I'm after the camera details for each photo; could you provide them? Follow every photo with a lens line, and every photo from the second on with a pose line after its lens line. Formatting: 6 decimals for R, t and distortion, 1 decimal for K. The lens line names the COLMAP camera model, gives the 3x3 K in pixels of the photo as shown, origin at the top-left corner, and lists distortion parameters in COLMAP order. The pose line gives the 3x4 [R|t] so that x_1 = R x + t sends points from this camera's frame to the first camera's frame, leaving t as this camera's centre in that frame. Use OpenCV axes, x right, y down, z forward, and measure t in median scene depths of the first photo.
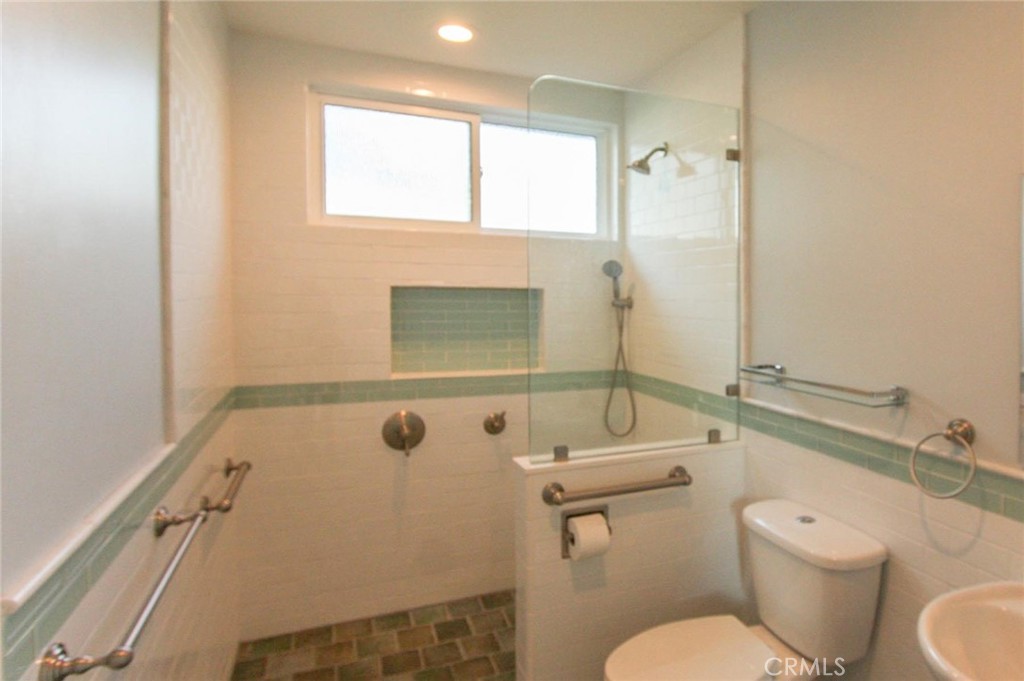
lens RADIAL K [[408.0, 0, 512.5], [0, 408.0, 306.6], [0, 0, 1]] dist [-0.012439, 0.000237]
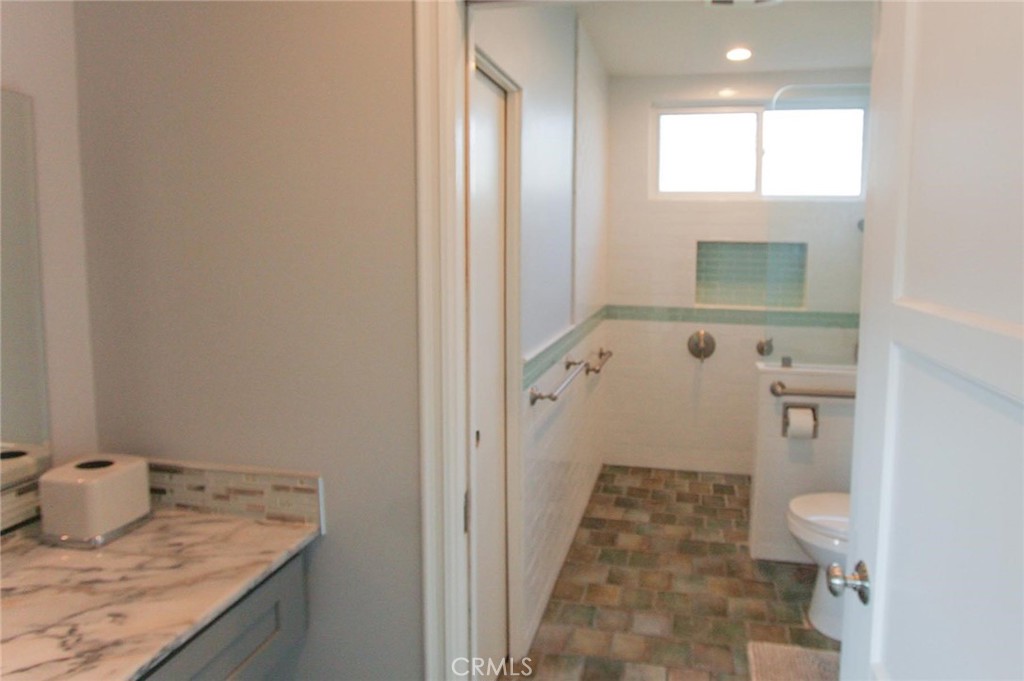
lens RADIAL K [[754.4, 0, 512.0], [0, 754.4, 340.5], [0, 0, 1]] dist [-0.130067, -0.000204]
pose [[0.693915, 0.080618, -0.715530, 1.150057], [-0.013989, 0.995034, 0.098543, 0.046263], [0.719921, -0.058371, 0.691597, -1.280486]]
